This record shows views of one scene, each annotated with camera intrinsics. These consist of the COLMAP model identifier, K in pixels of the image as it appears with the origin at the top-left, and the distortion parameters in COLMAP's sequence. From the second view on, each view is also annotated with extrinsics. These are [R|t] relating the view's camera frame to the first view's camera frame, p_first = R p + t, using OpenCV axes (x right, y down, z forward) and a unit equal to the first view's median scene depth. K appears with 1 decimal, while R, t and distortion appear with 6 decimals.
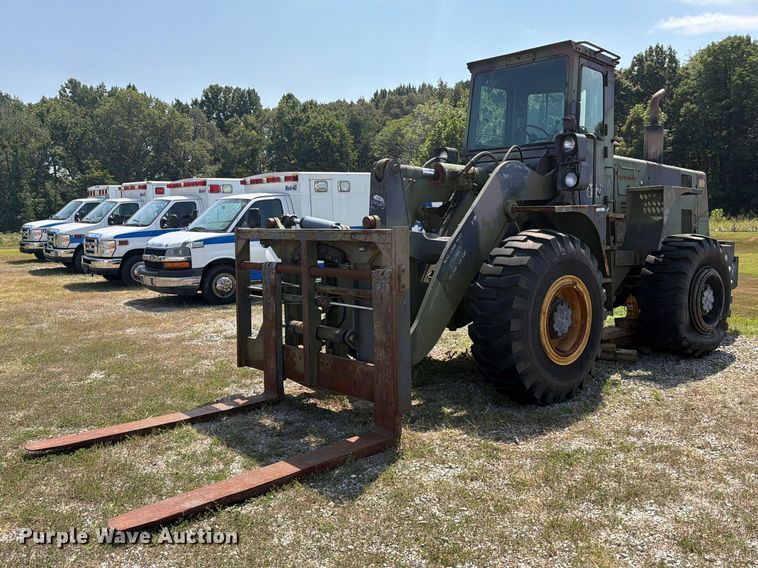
lens RADIAL K [[690.3, 0, 376.3], [0, 690.3, 273.5], [0, 0, 1]] dist [0.019793, -0.007447]
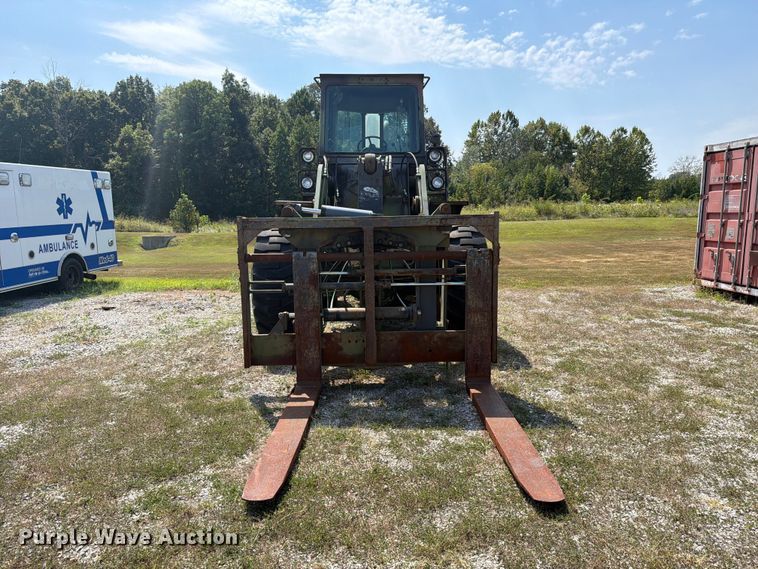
lens RADIAL K [[565.3, 0, 379.8], [0, 565.3, 303.4], [0, 0, 1]] dist [0.008137, -0.003497]
pose [[0.671913, -0.115015, 0.731645, -0.354216], [0.072482, 0.993338, 0.089589, -0.000863], [-0.737075, -0.007165, 0.675773, 0.206827]]
